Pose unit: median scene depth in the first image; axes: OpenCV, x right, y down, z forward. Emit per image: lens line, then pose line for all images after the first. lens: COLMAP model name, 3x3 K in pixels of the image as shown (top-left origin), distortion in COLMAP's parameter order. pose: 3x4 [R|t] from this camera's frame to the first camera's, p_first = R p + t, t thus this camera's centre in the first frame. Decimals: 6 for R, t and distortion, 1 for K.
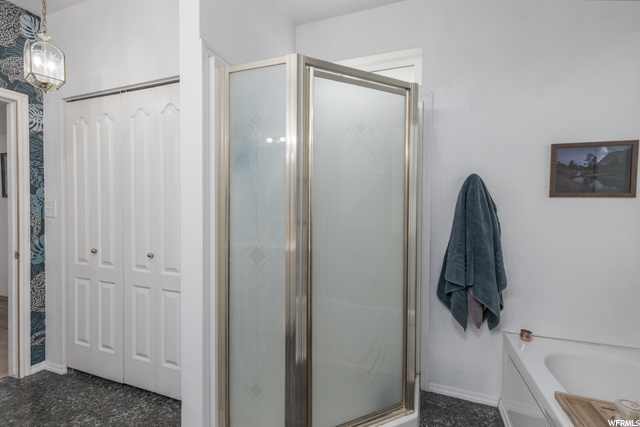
lens RADIAL K [[288.8, 0, 318.9], [0, 288.8, 212.6], [0, 0, 1]] dist [0.003415, -0.000236]
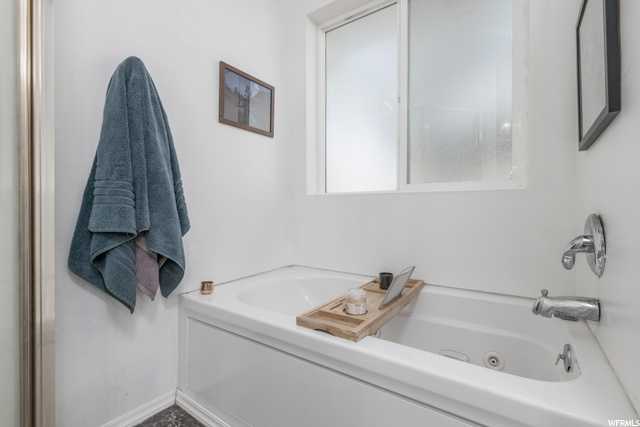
lens RADIAL K [[288.8, 0, 320.7], [0, 288.8, 210.4], [0, 0, 1]] dist [0.003415, -0.000236]
pose [[0.246675, -0.010905, 0.969037, 0.027792], [0.018107, 0.999814, 0.006643, 0.210425], [-0.968929, 0.015908, 0.246827, 0.491733]]
